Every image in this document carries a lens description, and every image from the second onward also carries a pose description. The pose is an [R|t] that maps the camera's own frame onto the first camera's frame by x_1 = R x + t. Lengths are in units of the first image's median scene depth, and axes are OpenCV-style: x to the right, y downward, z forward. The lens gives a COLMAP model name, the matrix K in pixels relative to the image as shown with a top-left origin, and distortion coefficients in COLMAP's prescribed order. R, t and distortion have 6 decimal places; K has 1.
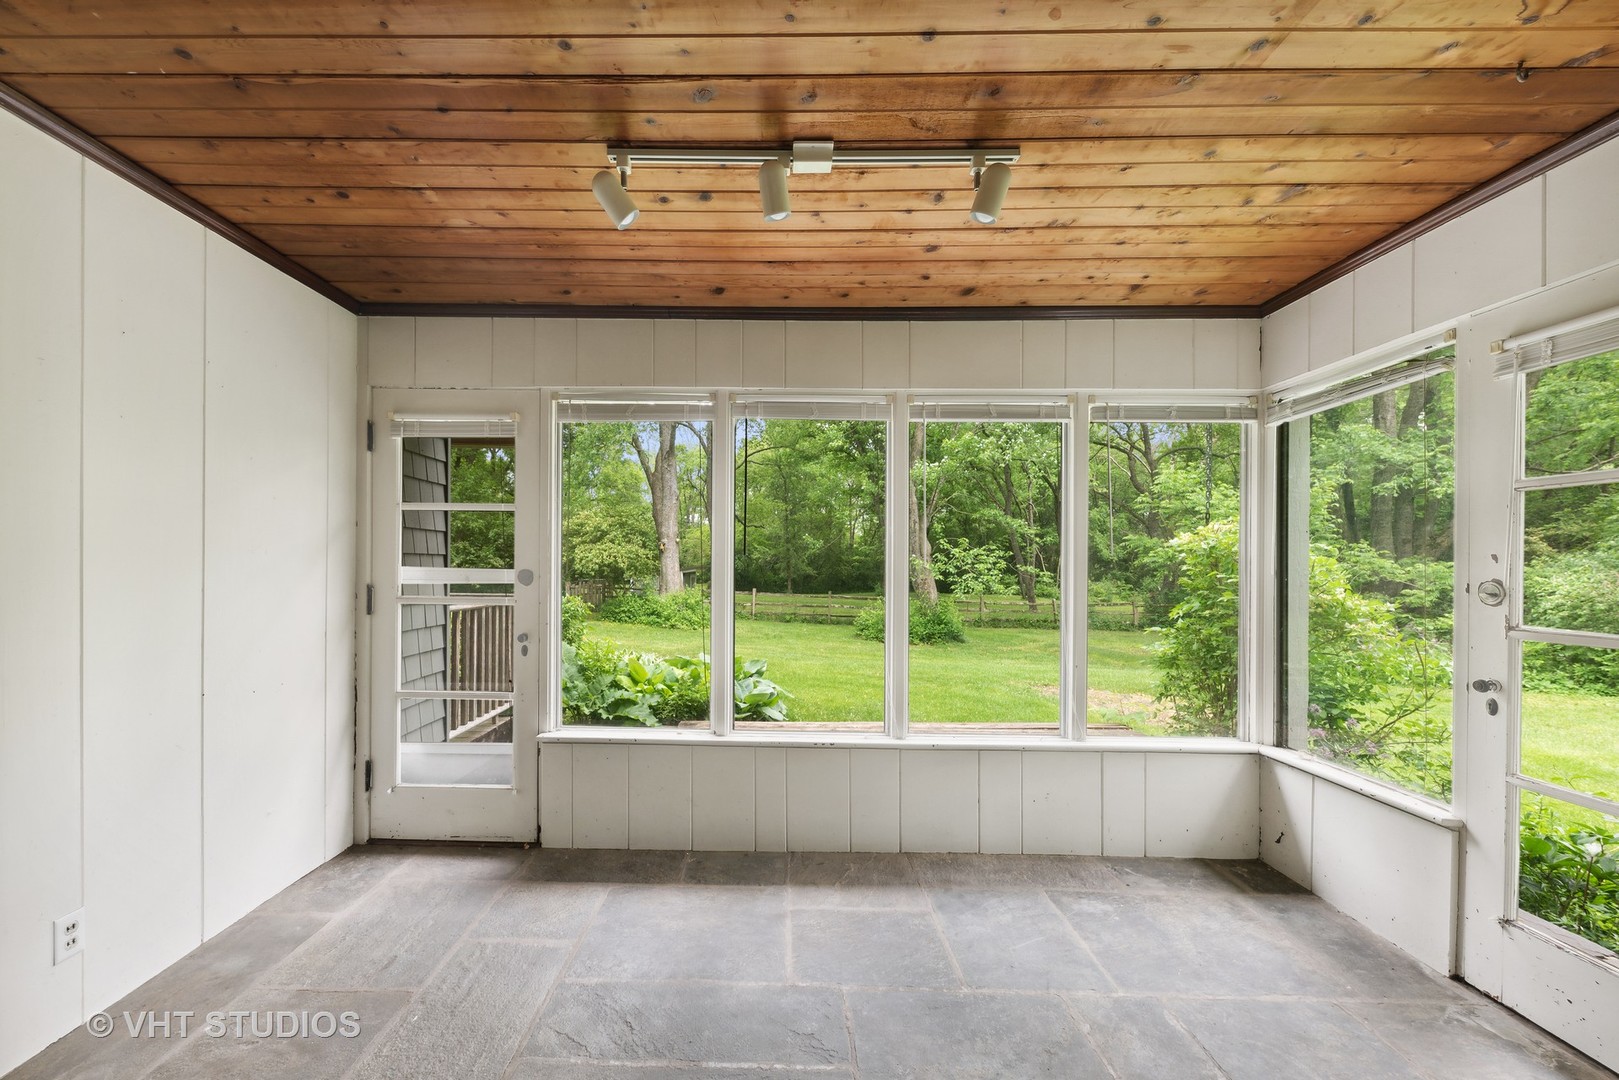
lens RADIAL K [[615.1, 0, 802.8], [0, 615.1, 556.7], [0, 0, 1]] dist [0.001999, -0.000479]
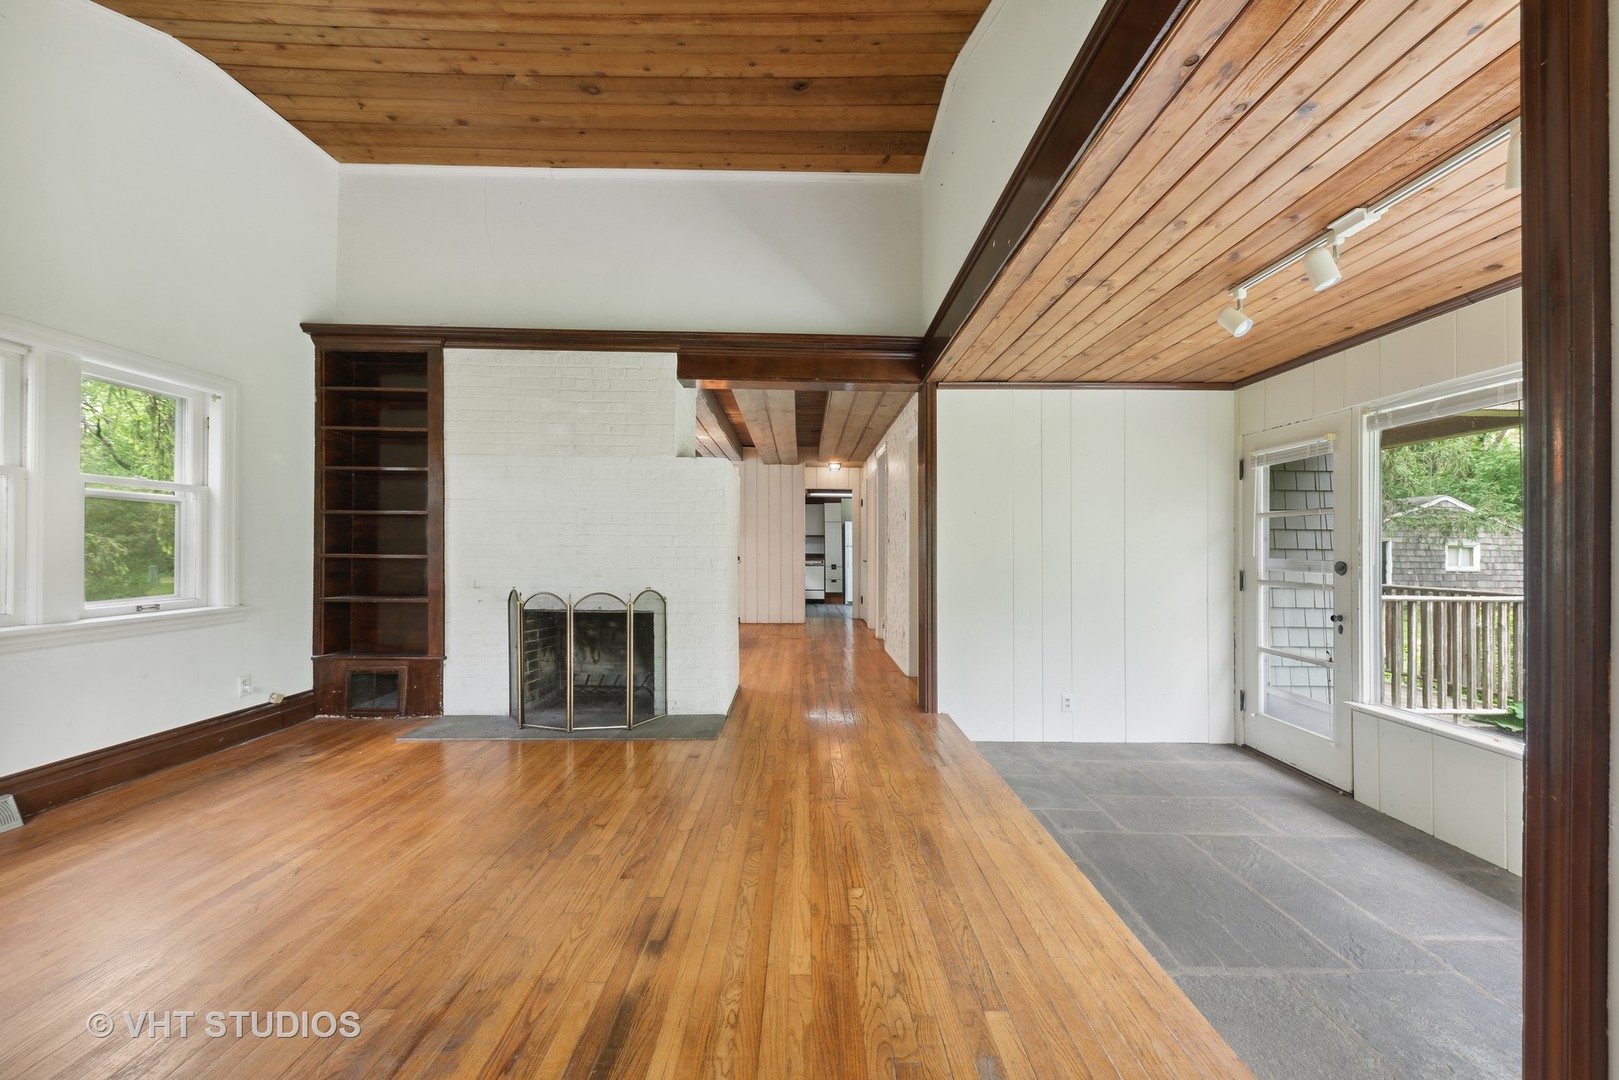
lens RADIAL K [[615.1, 0, 817.2], [0, 615.1, 542.7], [0, 0, 1]] dist [0.001999, -0.000479]
pose [[0.030143, -0.016706, -0.999406, 0.744753], [0.000286, 0.999860, -0.016705, 0.003534], [0.999546, 0.000218, 0.030144, -0.058617]]
